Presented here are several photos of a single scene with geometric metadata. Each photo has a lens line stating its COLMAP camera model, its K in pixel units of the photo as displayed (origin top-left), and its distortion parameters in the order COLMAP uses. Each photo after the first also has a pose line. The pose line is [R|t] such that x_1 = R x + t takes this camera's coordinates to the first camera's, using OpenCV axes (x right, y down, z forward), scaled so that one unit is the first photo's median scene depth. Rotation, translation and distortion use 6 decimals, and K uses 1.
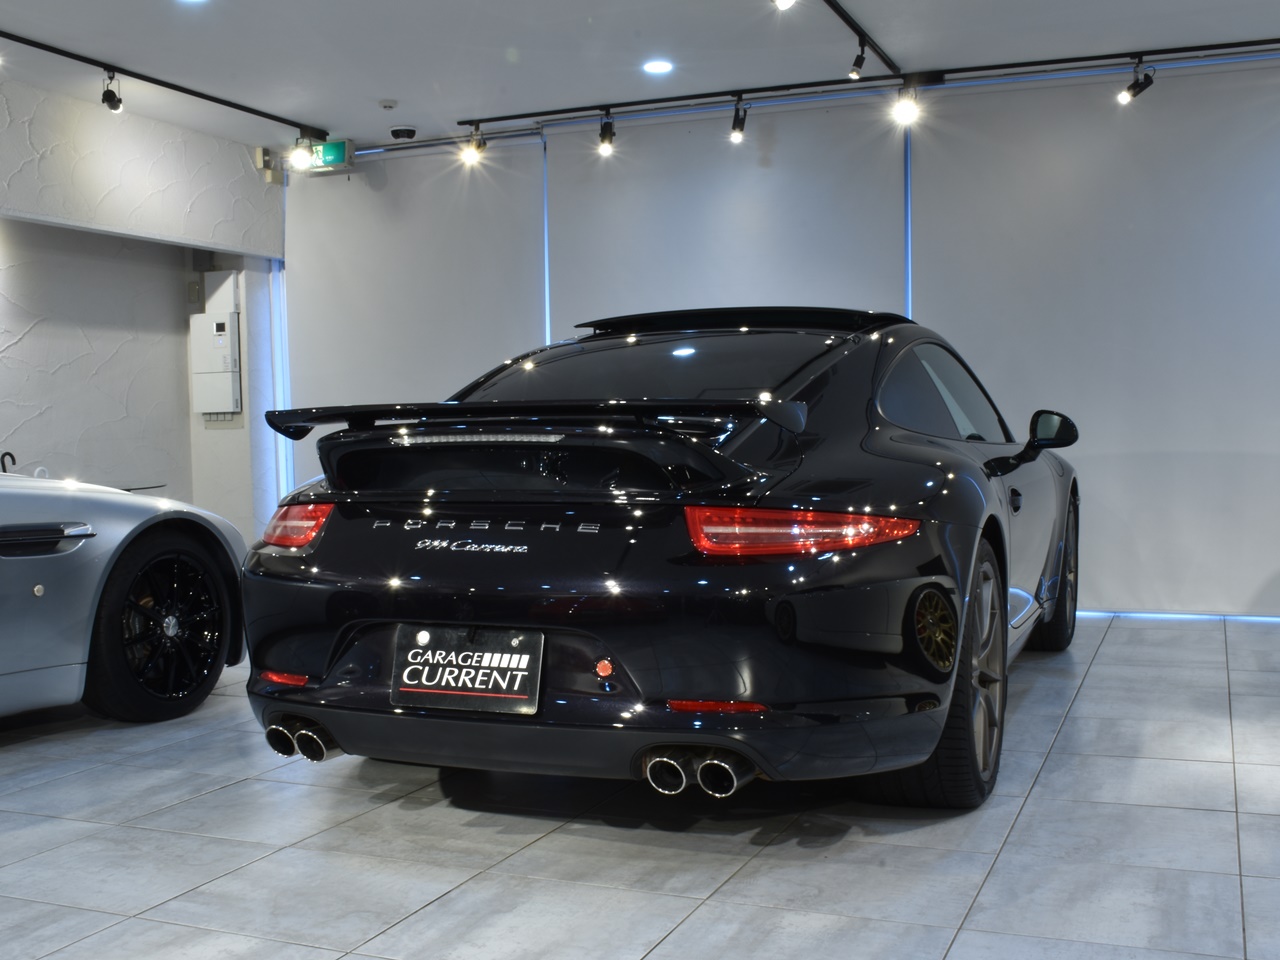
lens RADIAL K [[1421.5, 0, 613.1], [0, 1421.5, 591.3], [0, 0, 1]] dist [-0.128591, 0.126700]
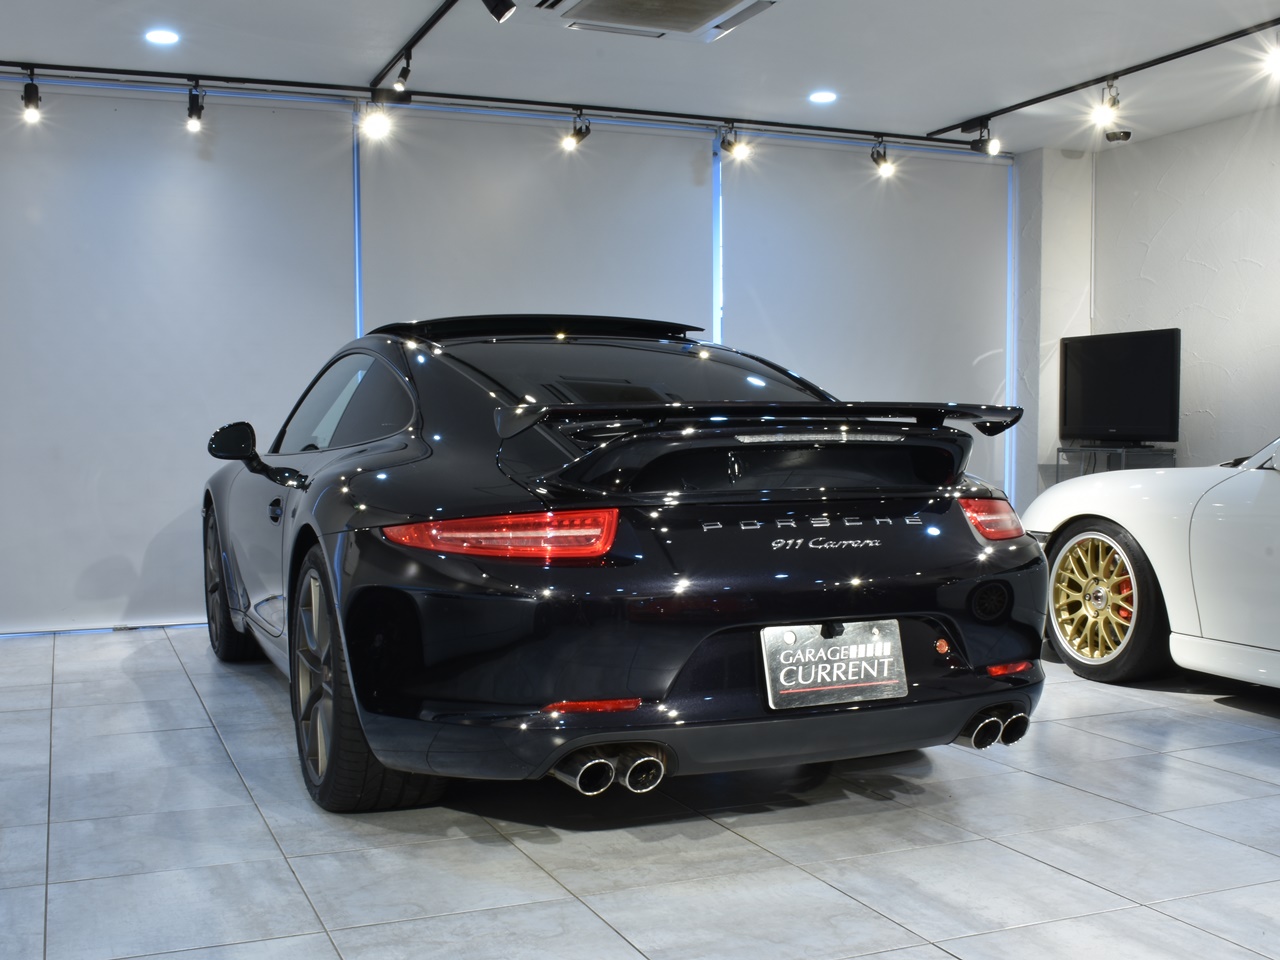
lens RADIAL K [[1421.5, 0, 613.1], [0, 1421.5, 591.3], [0, 0, 1]] dist [-0.128591, 0.126700]
pose [[0.705733, -0.069729, 0.705038, -0.920366], [0.077653, 0.996762, 0.020851, -0.030151], [-0.704209, 0.040033, 0.708863, 0.383335]]
